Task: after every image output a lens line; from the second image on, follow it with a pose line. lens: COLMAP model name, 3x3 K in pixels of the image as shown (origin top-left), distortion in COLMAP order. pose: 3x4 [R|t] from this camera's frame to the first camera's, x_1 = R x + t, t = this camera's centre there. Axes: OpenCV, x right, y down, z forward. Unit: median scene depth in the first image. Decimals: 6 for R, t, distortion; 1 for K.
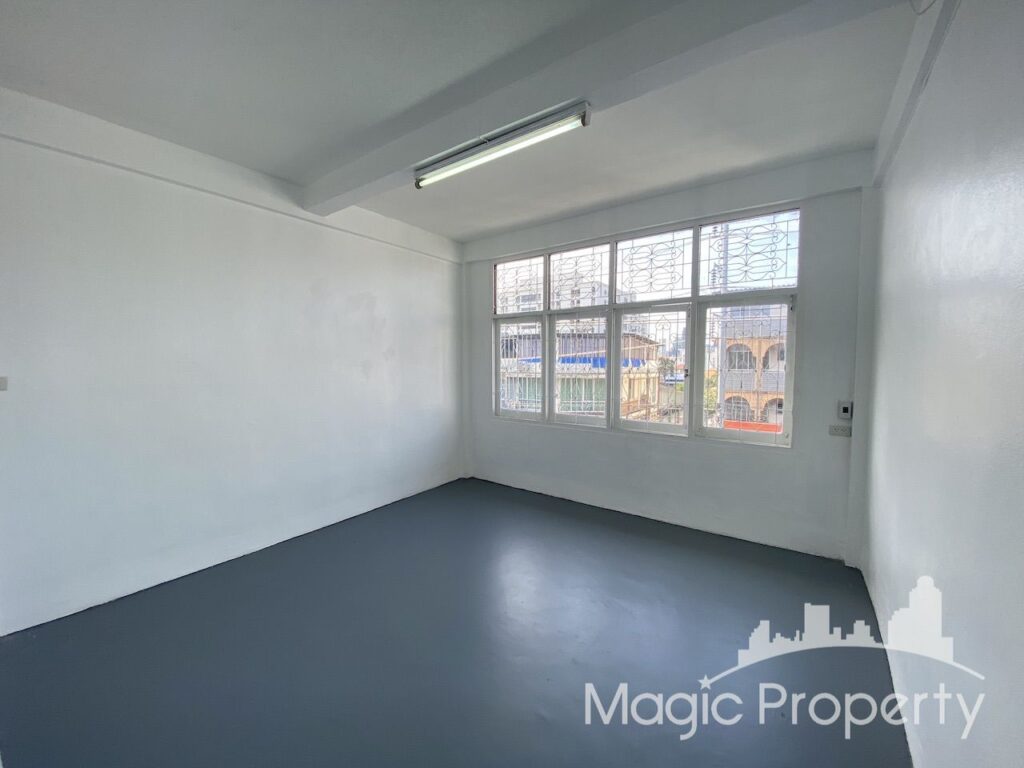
lens RADIAL K [[387.4, 0, 509.0], [0, 387.4, 380.8], [0, 0, 1]] dist [-0.001526, -0.000318]
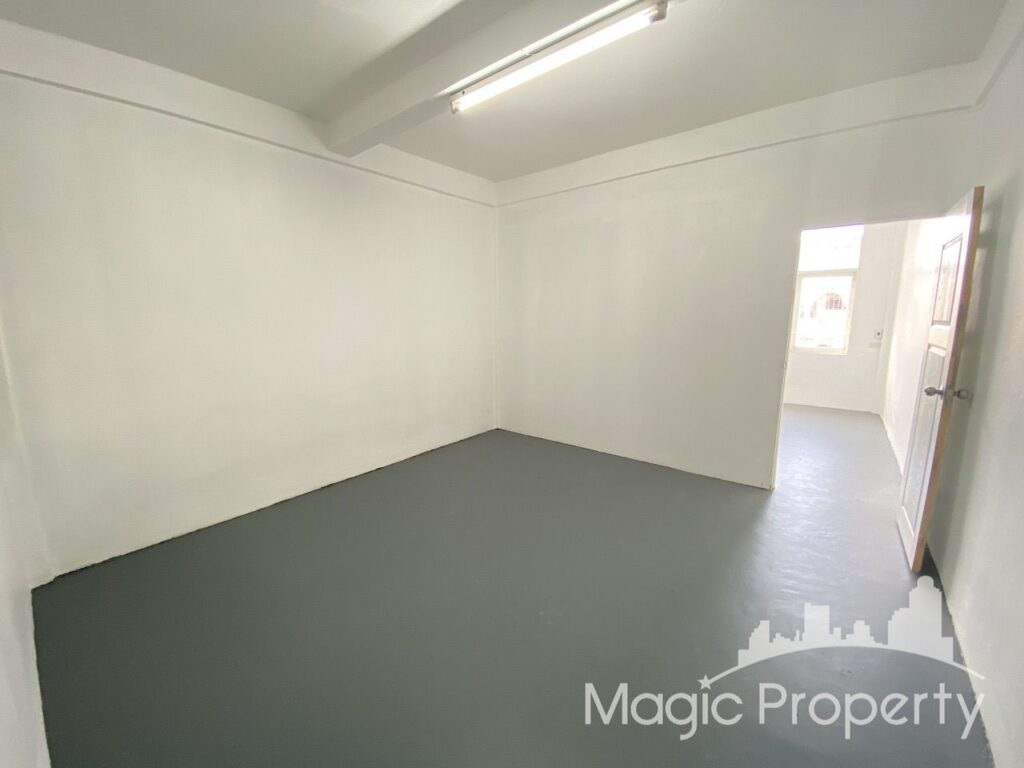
lens RADIAL K [[421.7, 0, 507.4], [0, 421.7, 379.4], [0, 0, 1]] dist [-0.002021, -0.000226]
pose [[0.999436, -0.004051, -0.033323, -0.585744], [0.007850, 0.993373, 0.114666, 0.031324], [0.032637, -0.114863, 0.992845, -0.754674]]
